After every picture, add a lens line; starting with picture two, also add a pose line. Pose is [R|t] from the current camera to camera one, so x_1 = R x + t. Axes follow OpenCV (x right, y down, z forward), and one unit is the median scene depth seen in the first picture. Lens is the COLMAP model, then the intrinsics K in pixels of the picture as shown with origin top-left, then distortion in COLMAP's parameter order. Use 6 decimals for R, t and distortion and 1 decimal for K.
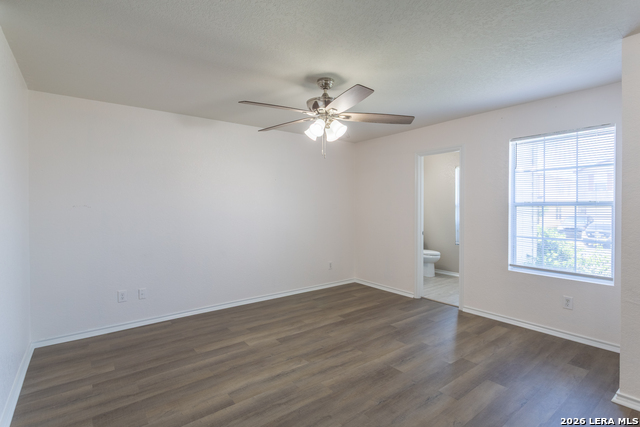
lens RADIAL K [[312.5, 0, 321.4], [0, 312.5, 211.0], [0, 0, 1]] dist [-0.002993, 0.000673]
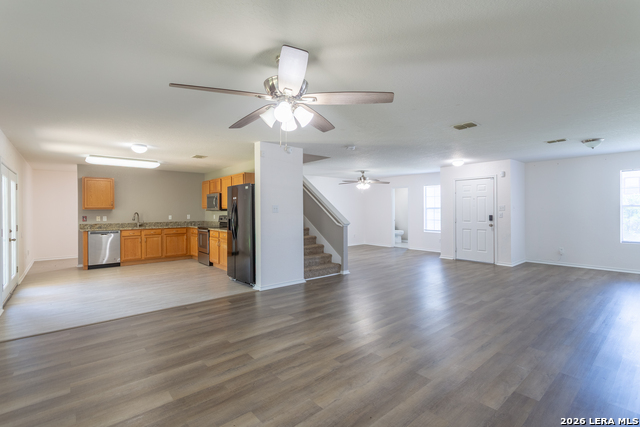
lens RADIAL K [[299.3, 0, 320.7], [0, 299.3, 210.8], [0, 0, 1]] dist [-0.000278, 0.003904]
pose [[0.998964, -0.003194, 0.045398, -0.591494], [0.003536, 0.999966, -0.007472, 0.024151], [-0.045372, 0.007624, 0.998941, -2.176990]]
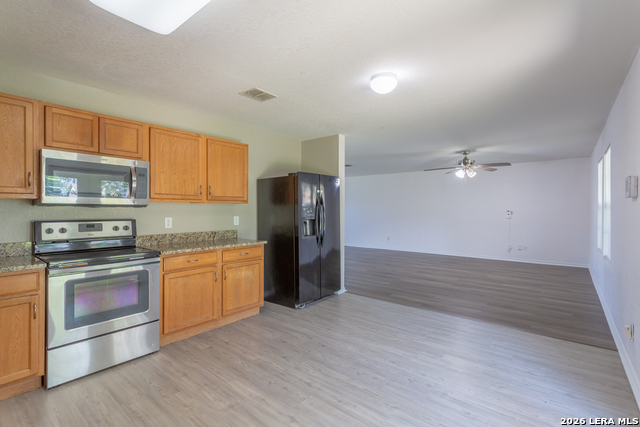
lens RADIAL K [[299.3, 0, 318.8], [0, 299.3, 210.1], [0, 0, 1]] dist [-0.000278, 0.003904]
pose [[-0.220910, 0.001418, 0.975293, -2.573036], [0.006766, 0.999977, 0.000078, 0.017259], [-0.975271, 0.006616, -0.220914, 0.215667]]
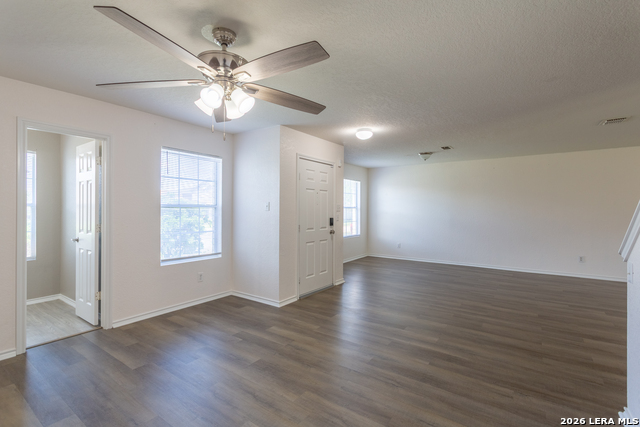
lens RADIAL K [[299.3, 0, 319.1], [0, 299.3, 211.1], [0, 0, 1]] dist [-0.000278, 0.003904]
pose [[-0.294857, -0.004291, 0.955532, -0.742290], [0.006324, 0.999959, 0.006442, -0.006830], [-0.955520, 0.007942, -0.294818, 1.028908]]
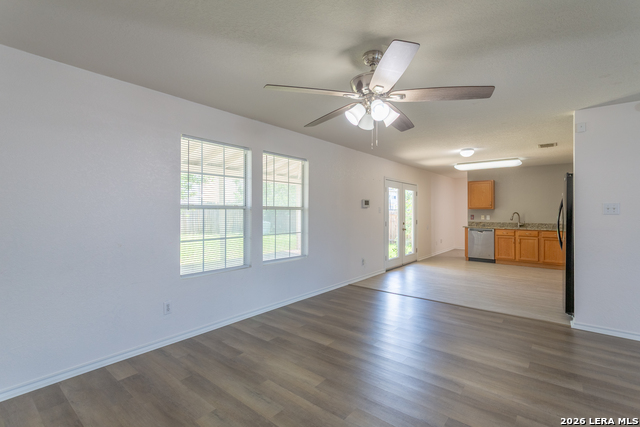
lens RADIAL K [[299.3, 0, 318.9], [0, 299.3, 211.7], [0, 0, 1]] dist [-0.000278, 0.003904]
pose [[0.223719, 0.006353, -0.974633, 0.109348], [-0.011196, 0.999930, 0.003948, 0.016523], [0.974589, 0.010029, 0.223775, -1.660538]]
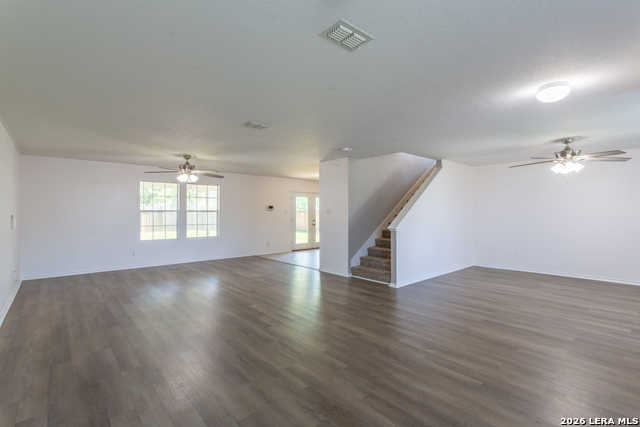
lens RADIAL K [[299.3, 0, 319.3], [0, 299.3, 214.5], [0, 0, 1]] dist [-0.000278, 0.003904]
pose [[0.064425, 0.013205, -0.997835, 1.637423], [-0.006454, 0.999897, 0.012816, -0.007541], [0.997902, 0.005614, 0.064504, -0.500499]]
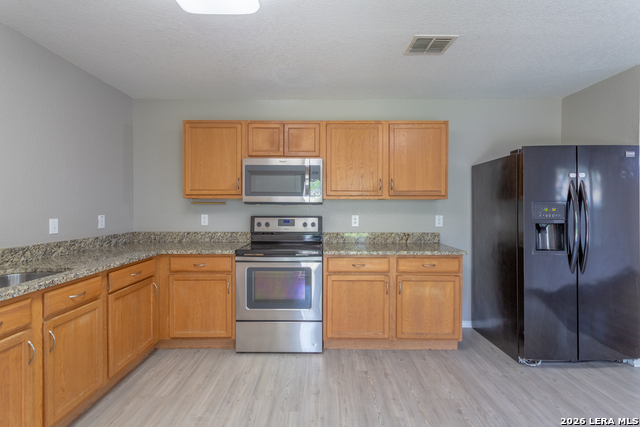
lens RADIAL K [[299.3, 0, 319.2], [0, 299.3, 210.3], [0, 0, 1]] dist [-0.000278, 0.003904]
pose [[0.616519, -0.005256, 0.787322, -2.237753], [0.002981, 0.999986, 0.004341, 0.018123], [-0.787334, -0.000329, 0.616527, -0.074681]]
